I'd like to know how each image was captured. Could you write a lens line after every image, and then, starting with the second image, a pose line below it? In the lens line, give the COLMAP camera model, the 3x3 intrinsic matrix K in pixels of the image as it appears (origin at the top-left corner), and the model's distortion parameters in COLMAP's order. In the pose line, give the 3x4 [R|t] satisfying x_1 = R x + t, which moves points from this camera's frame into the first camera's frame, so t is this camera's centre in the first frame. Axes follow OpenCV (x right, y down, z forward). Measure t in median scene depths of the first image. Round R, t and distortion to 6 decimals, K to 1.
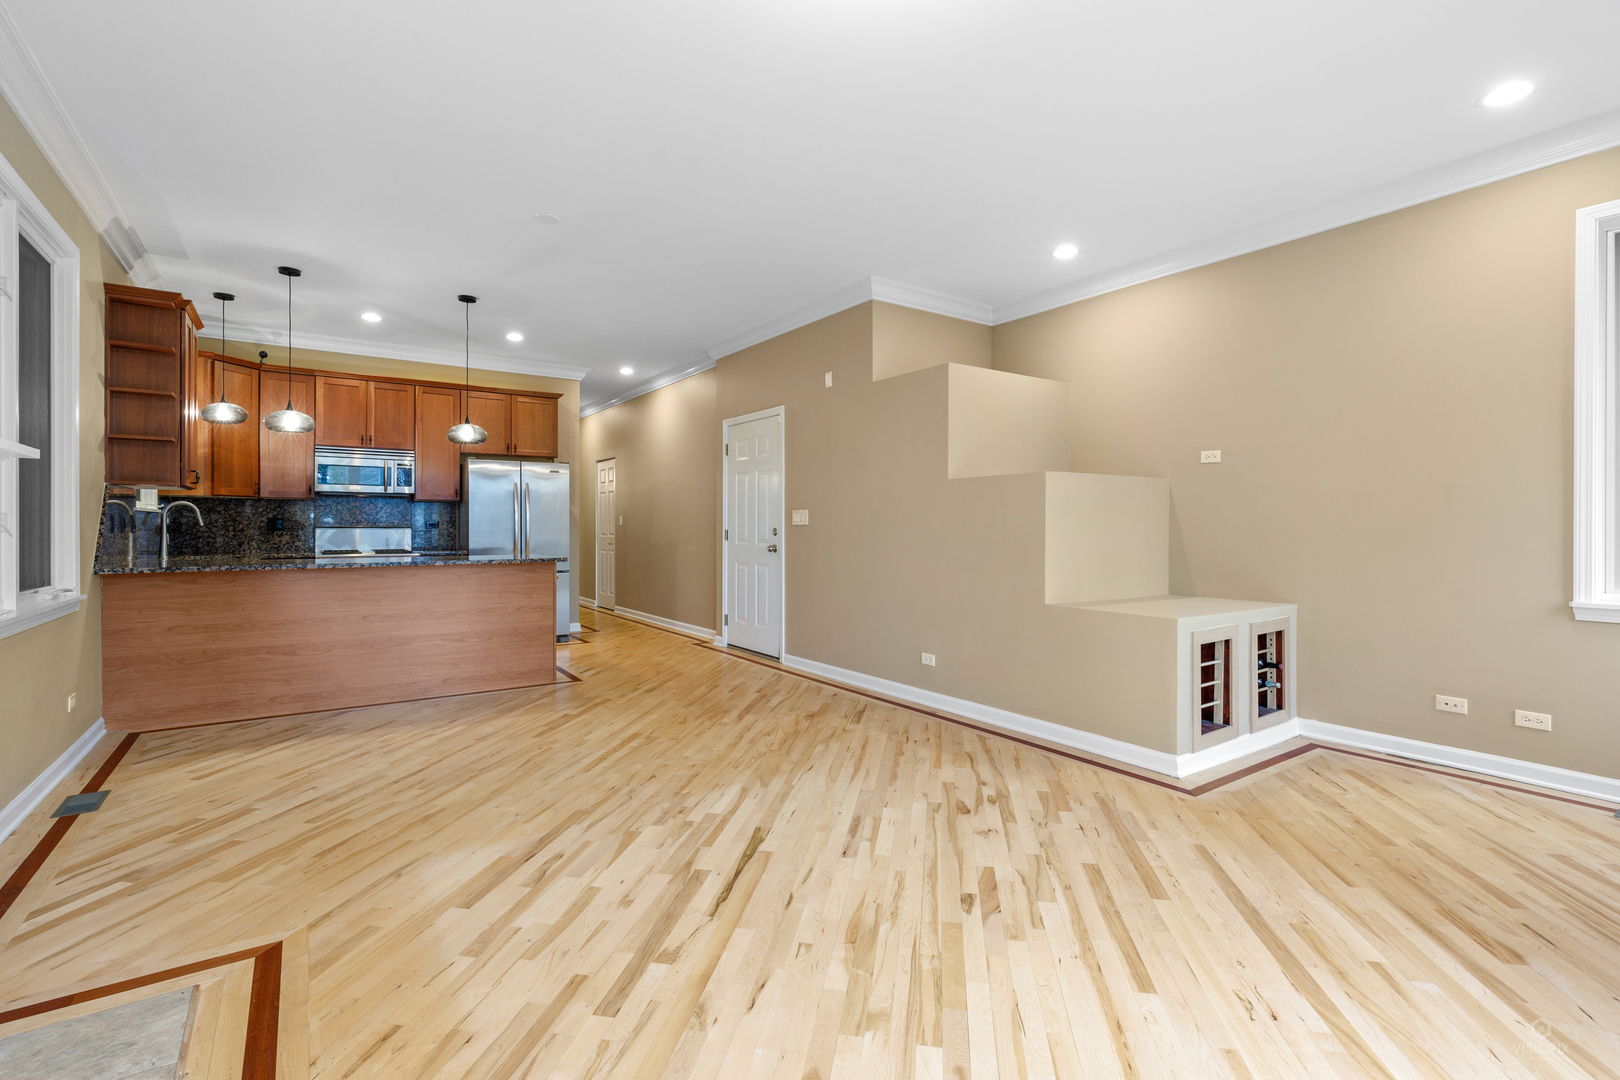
lens RADIAL K [[727.1, 0, 805.5], [0, 727.1, 524.2], [0, 0, 1]] dist [0.000307, -0.000135]
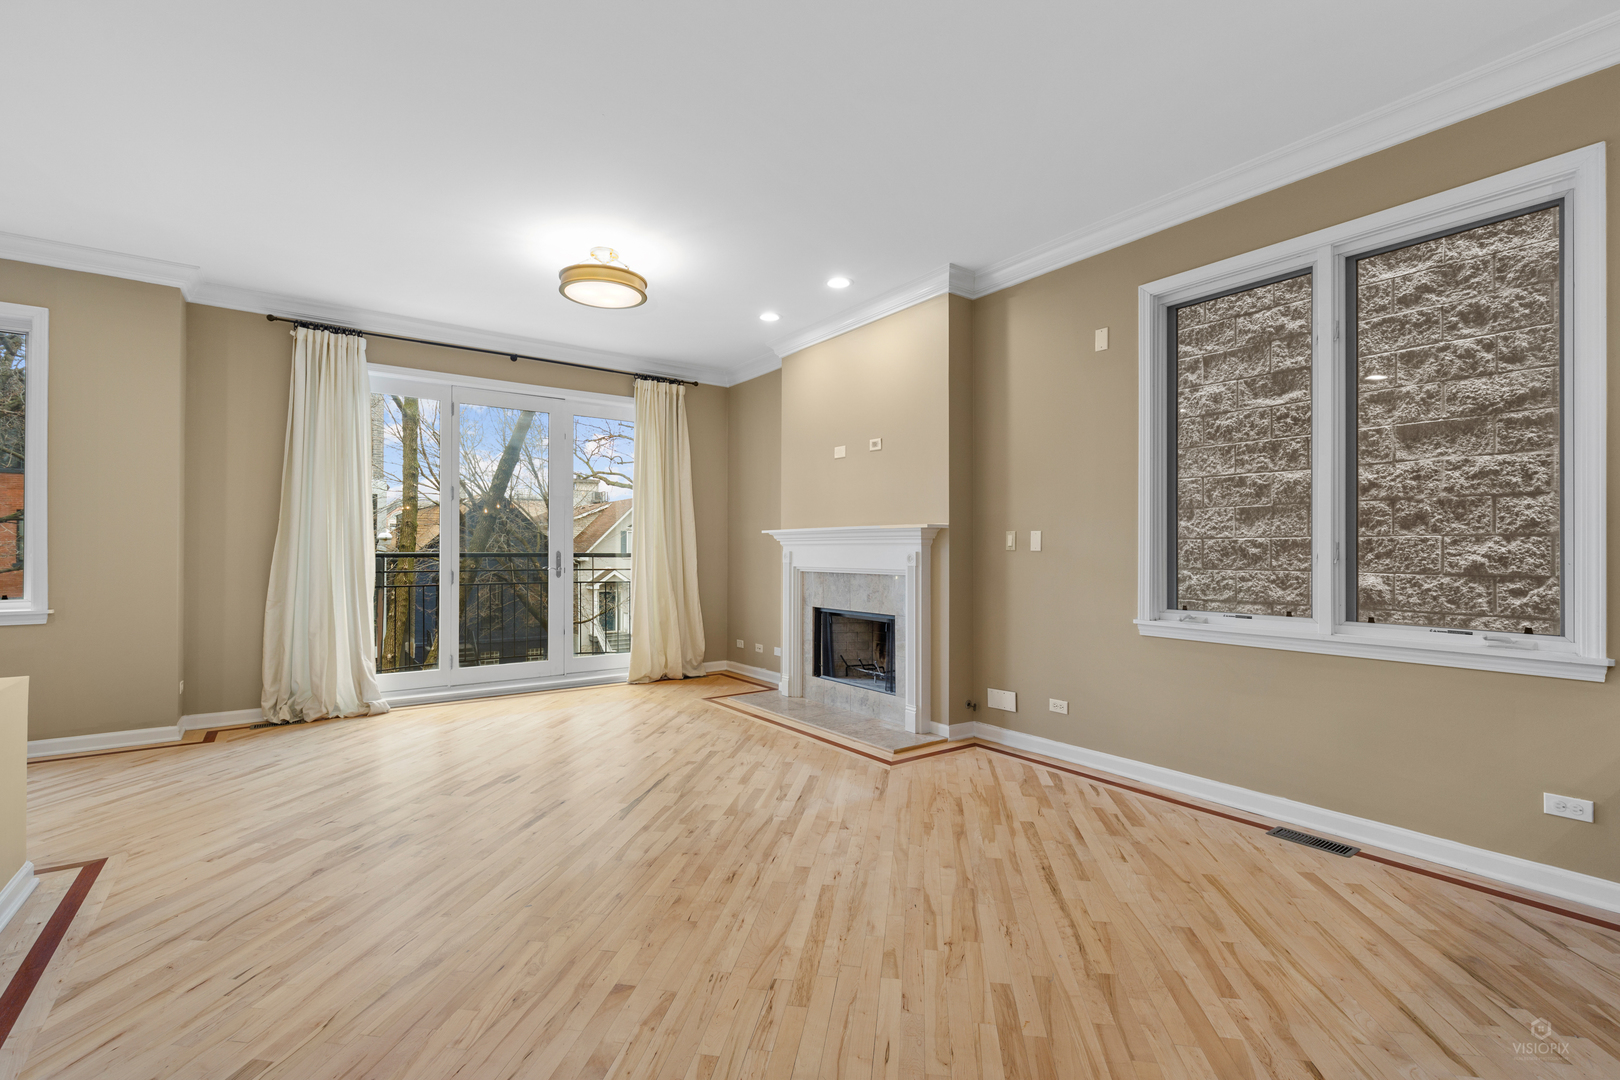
lens RADIAL K [[724.7, 0, 806.0], [0, 724.7, 546.1], [0, 0, 1]] dist [0.006023, 0.000001]
pose [[-0.999792, -0.003284, -0.020106, -0.199167], [-0.003114, 0.999959, -0.008470, 0.001088], [0.020133, -0.008405, -0.999762, 1.297105]]
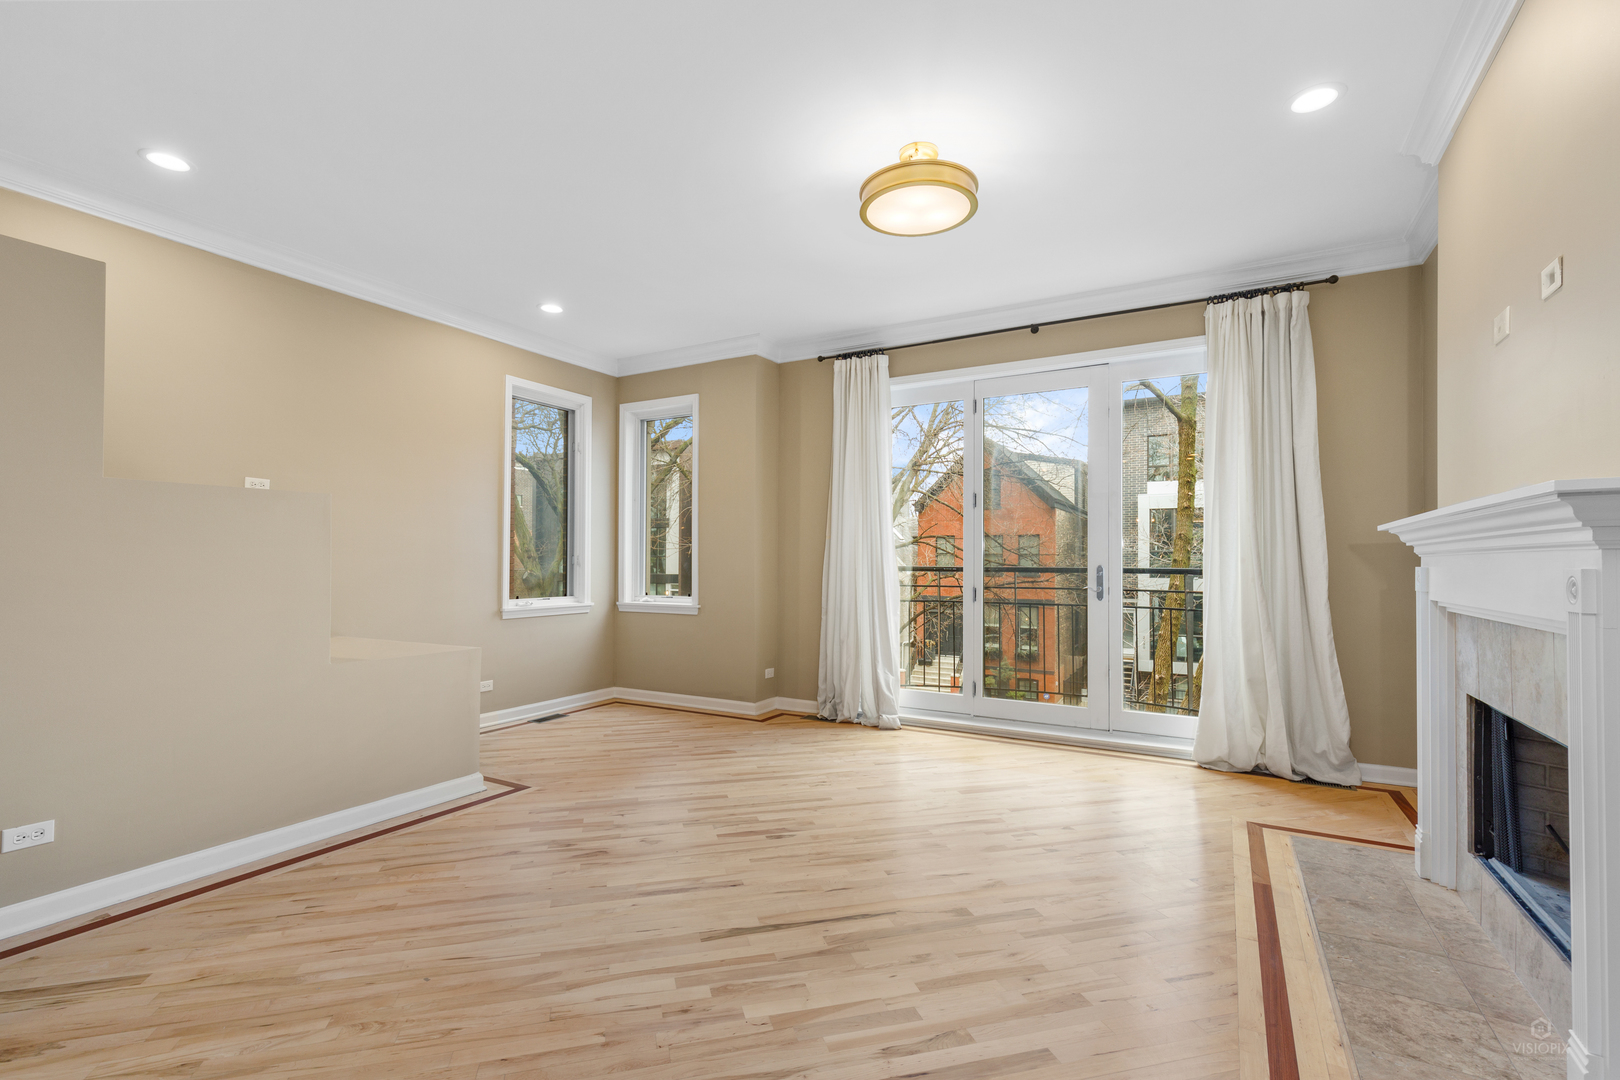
lens RADIAL K [[727.0, 0, 803.6], [0, 727.0, 552.9], [0, 0, 1]] dist [0.009071, -0.000213]
pose [[-0.427517, 0.009339, 0.903959, -0.514115], [-0.006587, 0.999888, -0.013446, -0.000930], [-0.903983, -0.011702, -0.427408, 0.758653]]
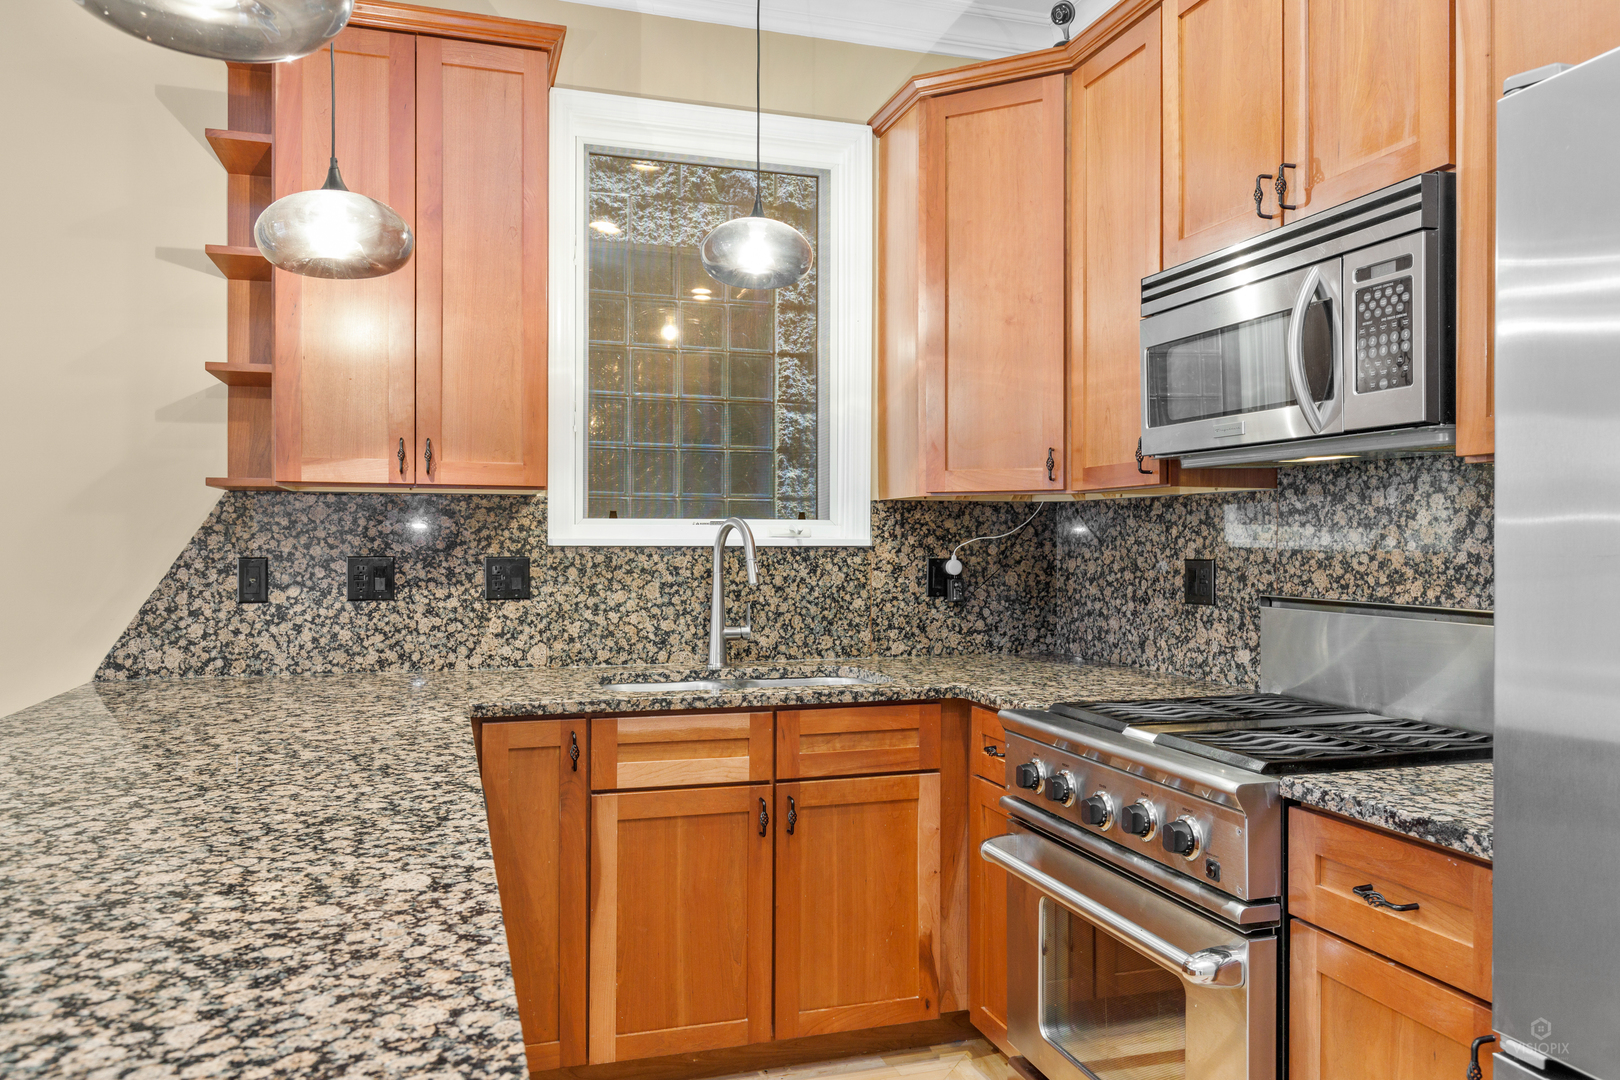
lens RADIAL K [[1140.2, 0, 806.4], [0, 1140.2, 539.3], [0, 0, 1]] dist [0.002630, 0.001810]
pose [[-0.295681, -0.003789, -0.955279, -0.360363], [0.000830, 0.999991, -0.004223, -0.021066], [0.955286, -0.002041, -0.295675, 1.399214]]
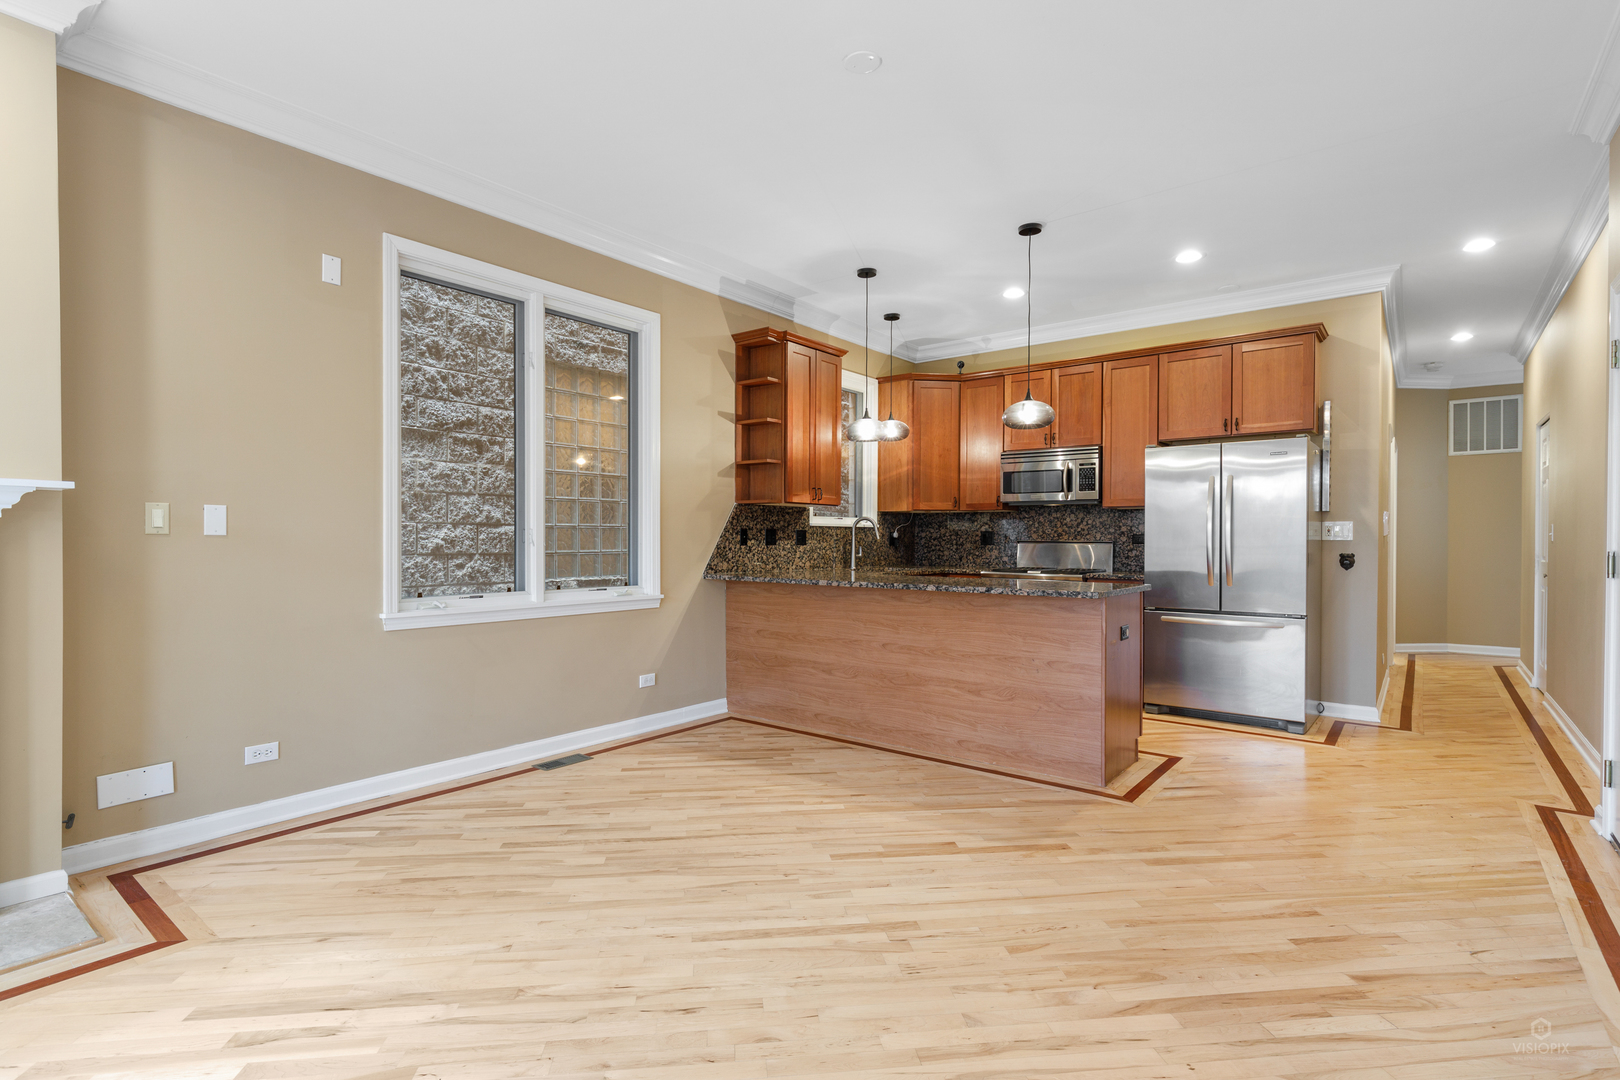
lens RADIAL K [[777.5, 0, 810.0], [0, 777.5, 540.0], [0, 0, 1]] dist [0.004046, 0.000362]
pose [[0.294941, 0.002561, -0.955512, 0.264680], [-0.000931, 0.999997, 0.002393, 0.000464], [0.955515, 0.000184, 0.294942, 0.670350]]
